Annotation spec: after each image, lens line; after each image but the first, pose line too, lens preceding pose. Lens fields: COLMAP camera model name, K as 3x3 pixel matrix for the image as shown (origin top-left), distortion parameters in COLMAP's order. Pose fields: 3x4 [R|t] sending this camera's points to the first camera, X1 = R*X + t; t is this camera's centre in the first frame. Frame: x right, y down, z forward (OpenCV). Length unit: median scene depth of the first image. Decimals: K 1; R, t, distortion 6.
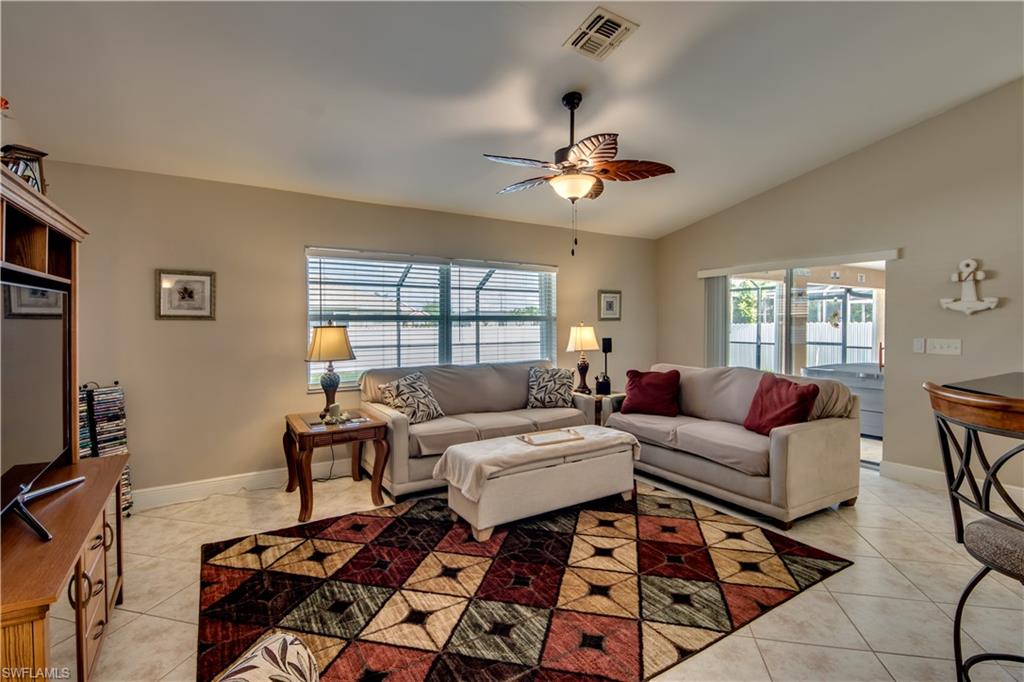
lens RADIAL K [[483.0, 0, 515.4], [0, 483.0, 320.8], [0, 0, 1]] dist [0.016651, -0.000214]
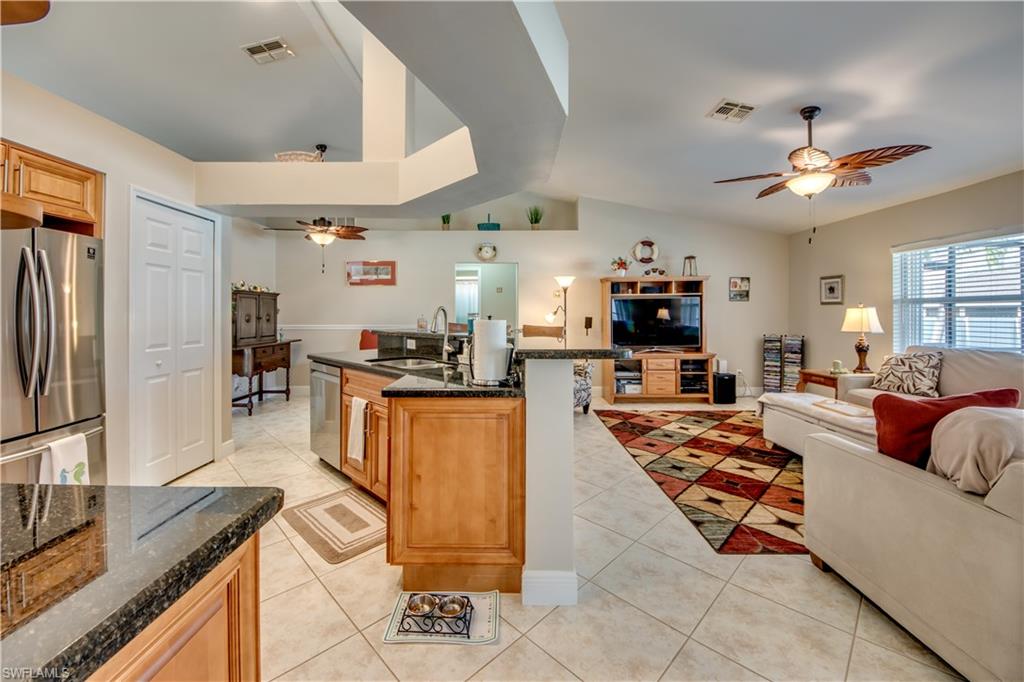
lens RADIAL K [[394.1, 0, 494.1], [0, 394.1, 311.3], [0, 0, 1]] dist [0.011518, -0.004668]
pose [[-0.559383, 0.002811, -0.828905, 1.545370], [0.006247, 0.999980, -0.000825, 0.021477], [0.828886, -0.005640, -0.559389, 1.049436]]
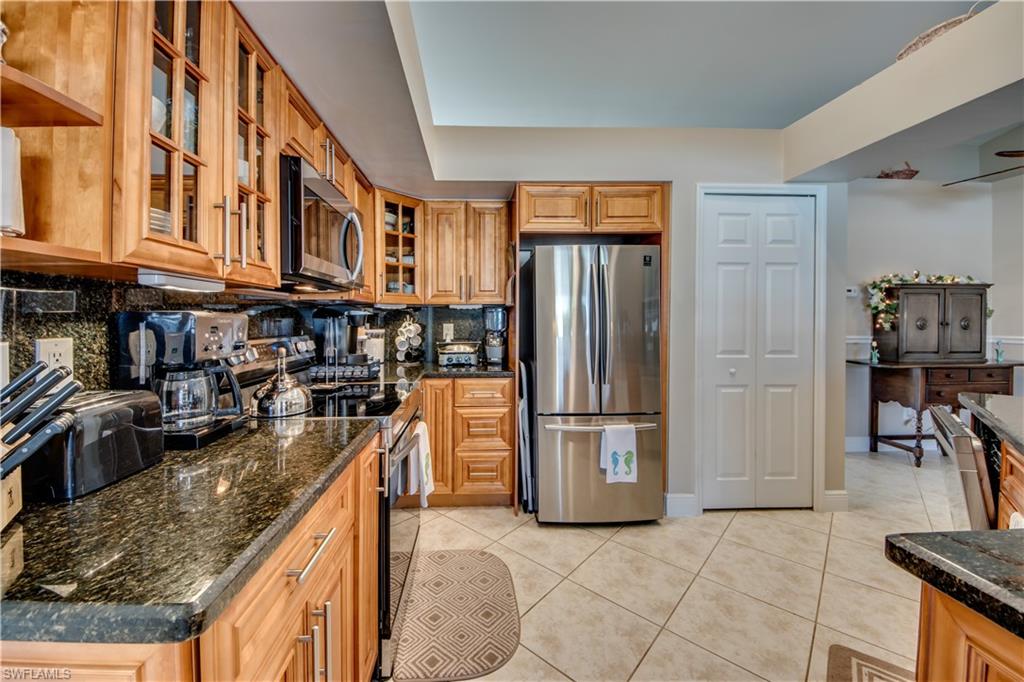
lens RADIAL K [[394.1, 0, 545.1], [0, 394.1, 318.7], [0, 0, 1]] dist [0.011518, -0.004668]
pose [[-0.858903, 0.007071, 0.512089, 1.013335], [0.007041, 0.999973, -0.001998, 0.025669], [-0.512089, 0.001890, -0.858930, 0.737807]]
